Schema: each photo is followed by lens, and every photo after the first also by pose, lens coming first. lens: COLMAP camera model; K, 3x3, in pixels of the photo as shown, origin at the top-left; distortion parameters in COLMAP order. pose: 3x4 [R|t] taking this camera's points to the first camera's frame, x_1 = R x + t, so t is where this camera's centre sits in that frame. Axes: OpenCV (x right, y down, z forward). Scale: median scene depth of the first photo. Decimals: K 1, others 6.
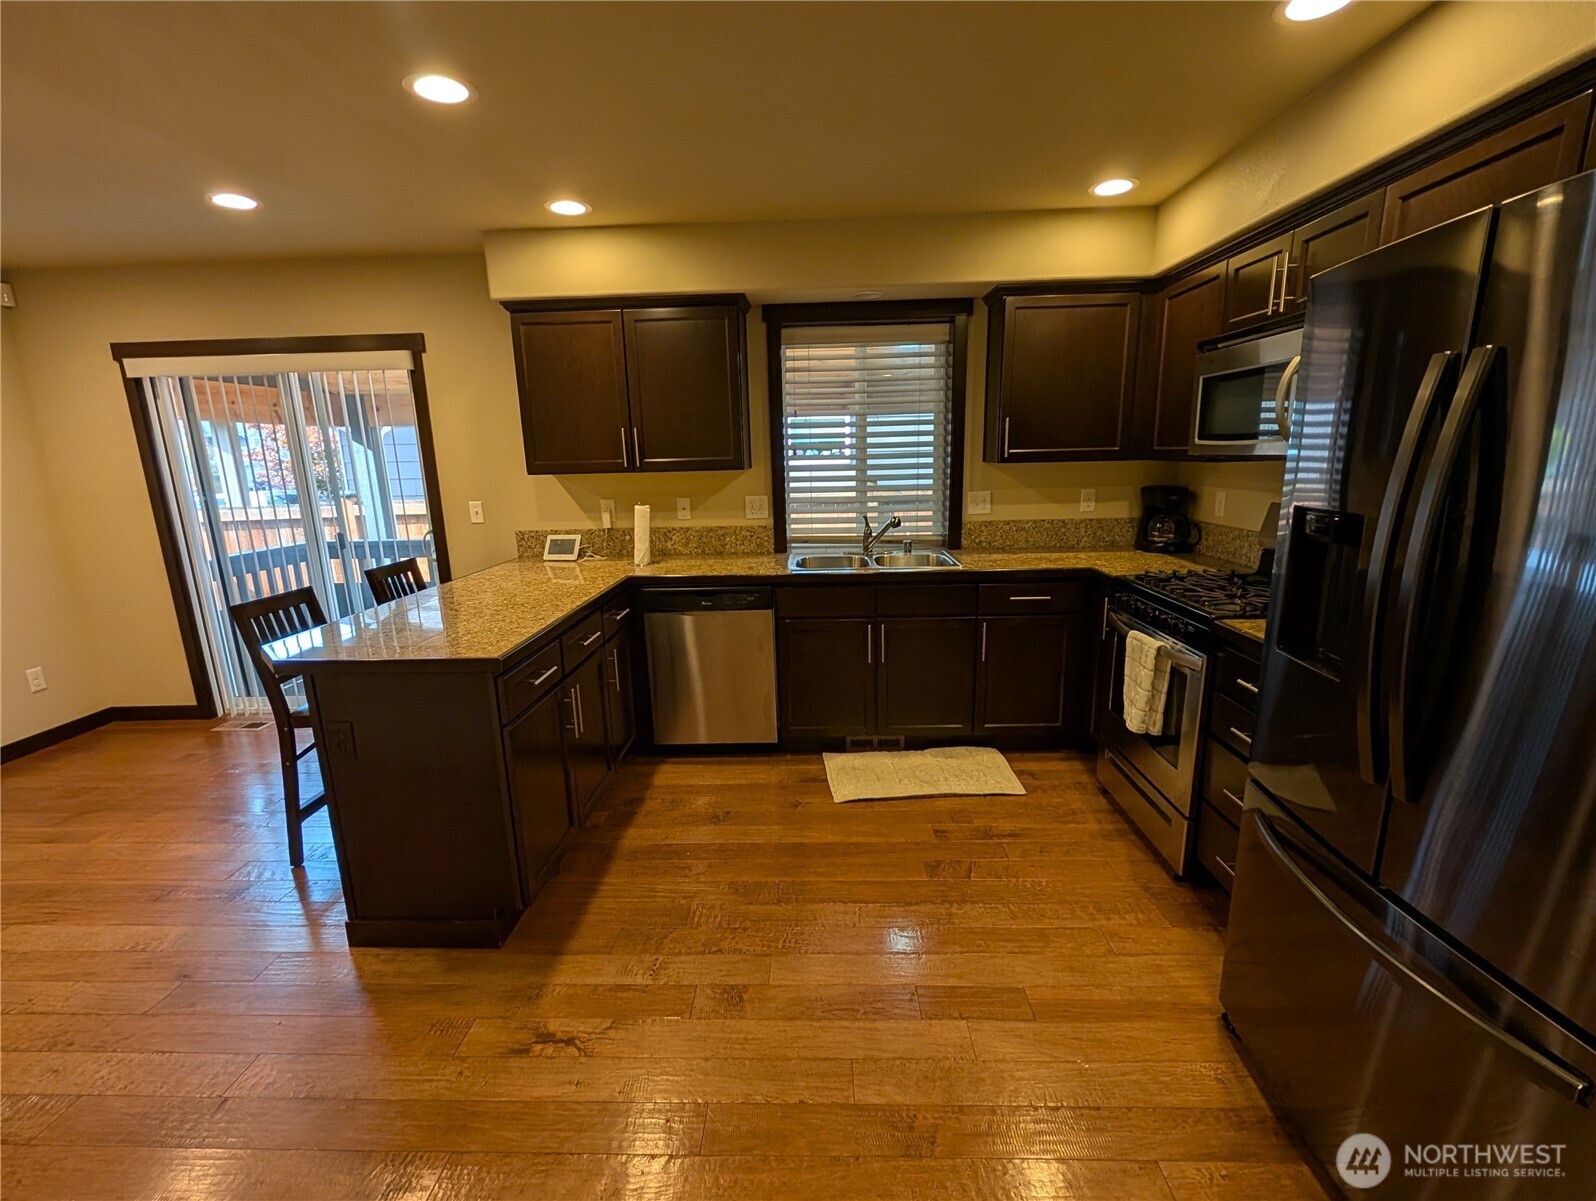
lens RADIAL K [[722.0, 0, 794.8], [0, 722.0, 621.4], [0, 0, 1]] dist [0.000195, 0.000518]
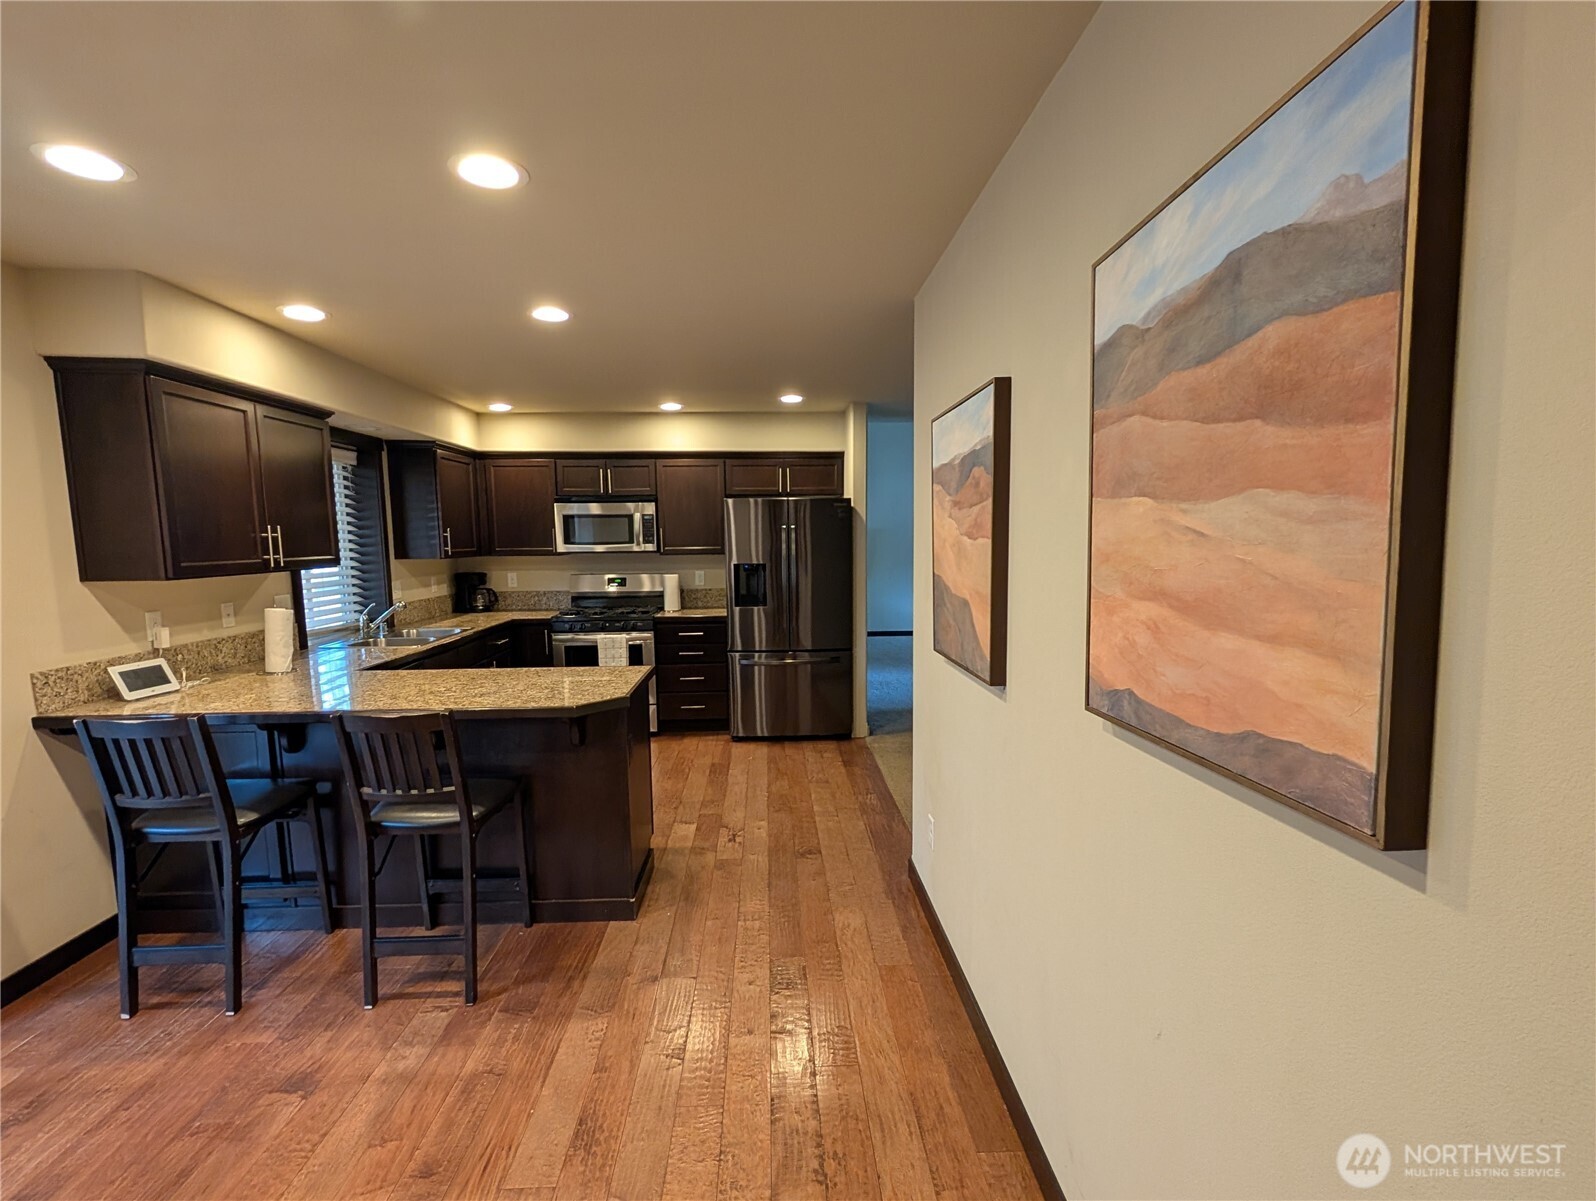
lens RADIAL K [[722.0, 0, 794.8], [0, 722.0, 621.4], [0, 0, 1]] dist [0.000195, 0.000518]
pose [[-0.068685, -0.094990, 0.993106, -1.161019], [0.246501, 0.962976, 0.109157, -0.080823], [-0.966706, 0.252299, -0.042727, 0.404471]]
